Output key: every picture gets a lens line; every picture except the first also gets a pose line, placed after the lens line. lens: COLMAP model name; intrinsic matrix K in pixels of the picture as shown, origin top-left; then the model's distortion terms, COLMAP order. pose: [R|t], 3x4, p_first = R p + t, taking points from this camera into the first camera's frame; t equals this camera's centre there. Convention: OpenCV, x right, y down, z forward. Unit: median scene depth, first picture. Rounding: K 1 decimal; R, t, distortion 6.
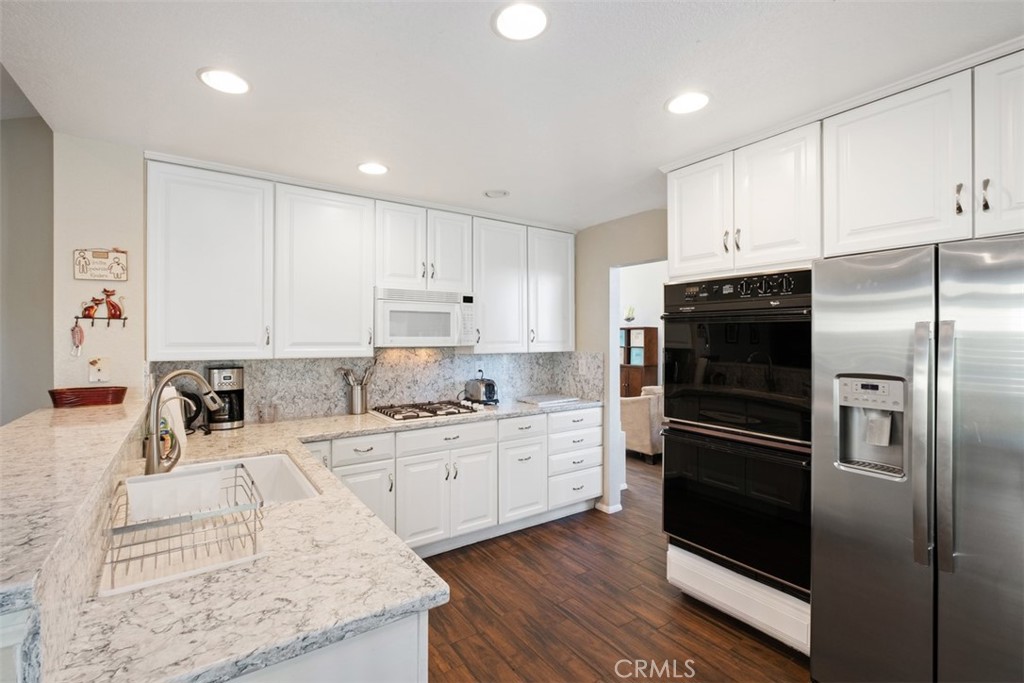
lens RADIAL K [[453.6, 0, 508.9], [0, 453.6, 337.1], [0, 0, 1]] dist [-0.000105, 0.000330]
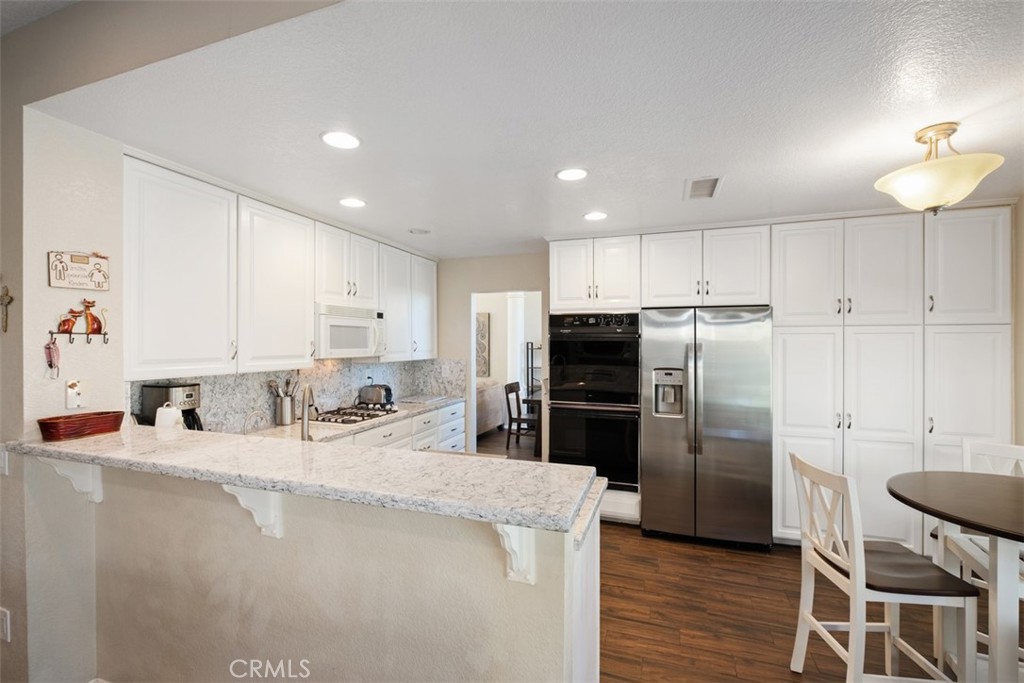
lens RADIAL K [[443.5, 0, 510.8], [0, 443.5, 339.3], [0, 0, 1]] dist [-0.001665, -0.000039]
pose [[0.808911, 0.004336, 0.587916, -0.690886], [-0.002244, 0.999988, -0.004288, -0.027065], [-0.587927, 0.002150, 0.808911, -0.145235]]
